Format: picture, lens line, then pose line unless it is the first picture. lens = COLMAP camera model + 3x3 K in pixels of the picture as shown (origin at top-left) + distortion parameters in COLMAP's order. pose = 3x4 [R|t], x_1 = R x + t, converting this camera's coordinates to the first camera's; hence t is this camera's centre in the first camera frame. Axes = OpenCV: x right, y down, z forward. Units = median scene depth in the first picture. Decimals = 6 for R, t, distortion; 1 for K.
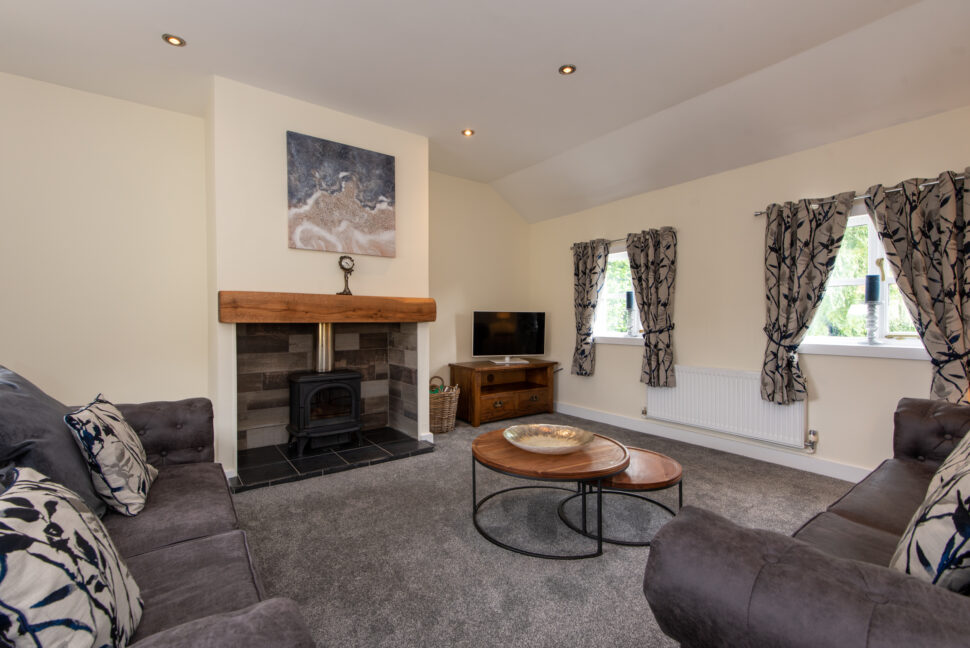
lens RADIAL K [[439.9, 0, 485.1], [0, 439.9, 318.5], [0, 0, 1]] dist [0.037297, -0.011605]
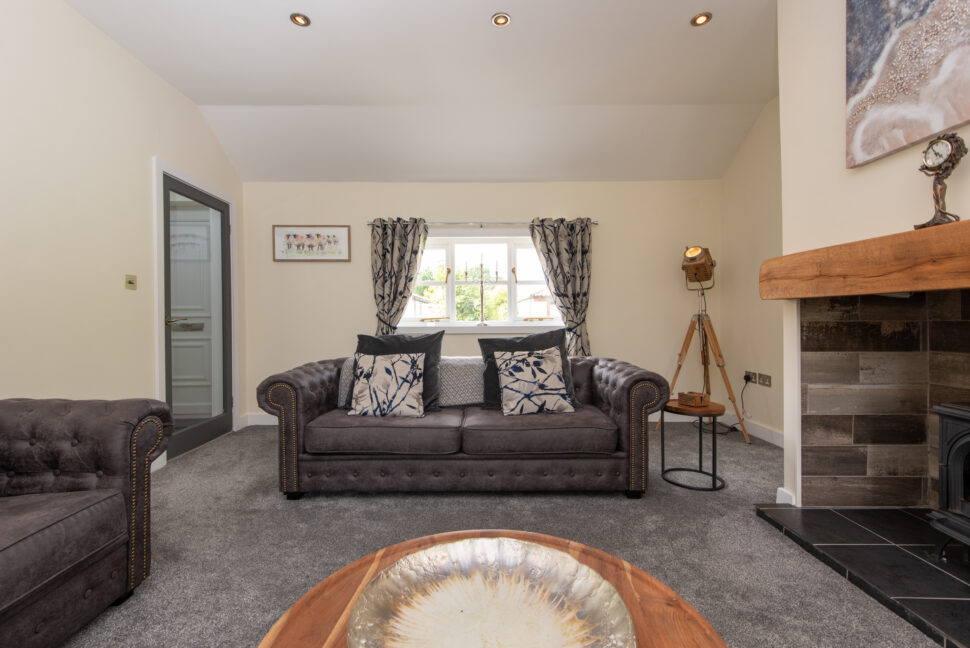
lens RADIAL K [[439.9, 0, 485.1], [0, 439.9, 318.5], [0, 0, 1]] dist [0.037297, -0.011605]
pose [[-0.572979, 0.001188, -0.819569, 0.280375], [0.004224, 0.999990, -0.001503, 0.032457], [0.819559, -0.004323, -0.572979, 0.820567]]
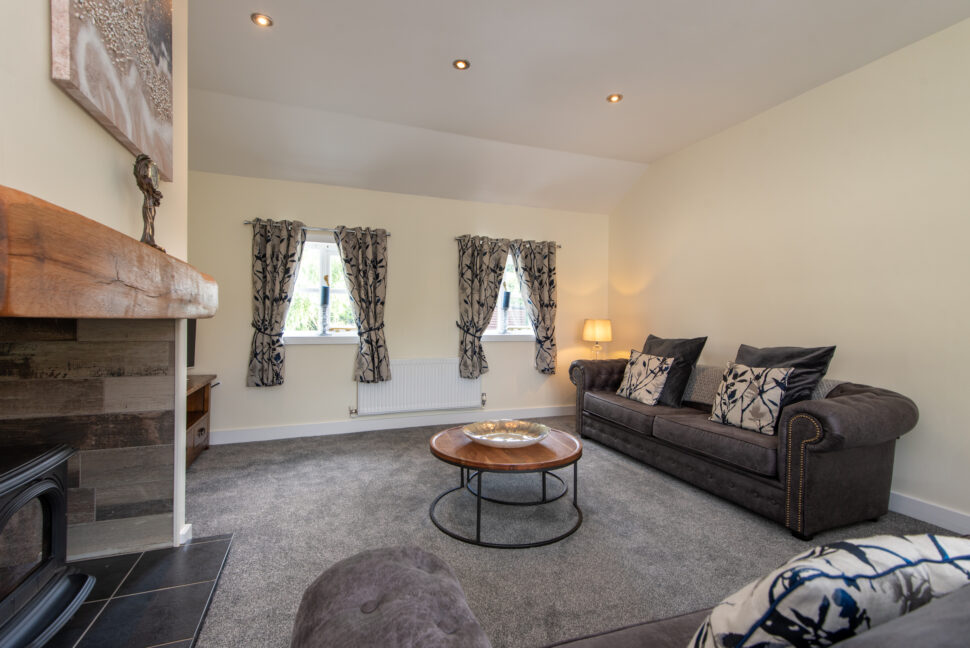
lens RADIAL K [[439.9, 0, 485.1], [0, 439.9, 318.5], [0, 0, 1]] dist [0.037297, -0.011605]
pose [[0.262705, 0.005118, 0.964863, -0.604500], [-0.010274, 0.999944, -0.002507, 0.005810], [-0.964821, -0.009255, 0.262743, 0.547366]]
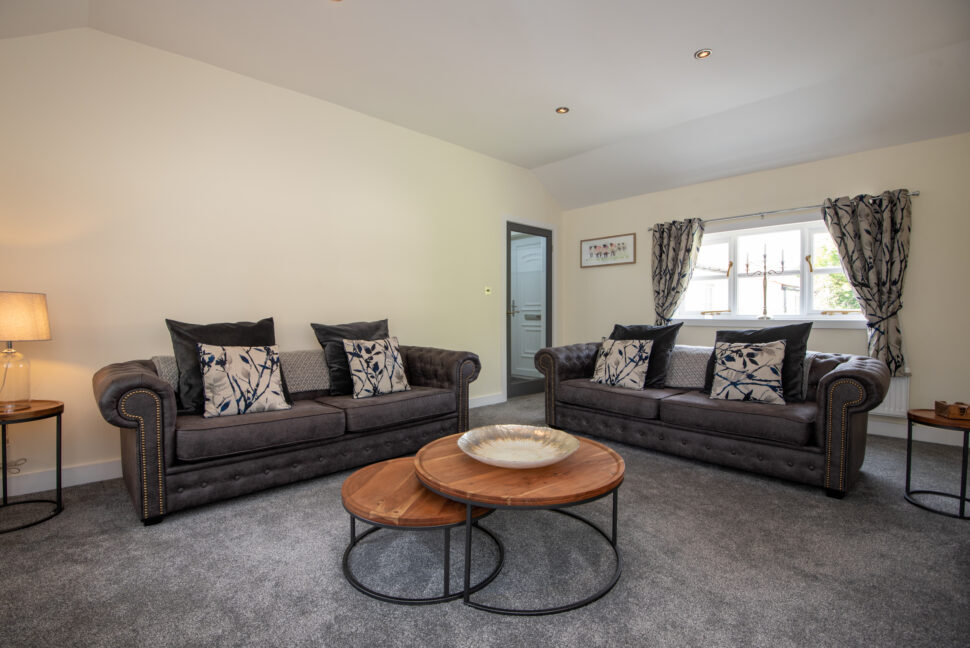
lens RADIAL K [[460.8, 0, 473.7], [0, 460.8, 312.5], [0, 0, 1]] dist [-0.001958, -0.000336]
pose [[-0.992619, 0.002442, -0.121251, 0.204322], [0.002374, 0.999997, 0.000706, 0.030335], [0.121252, 0.000413, -0.992622, 1.235968]]
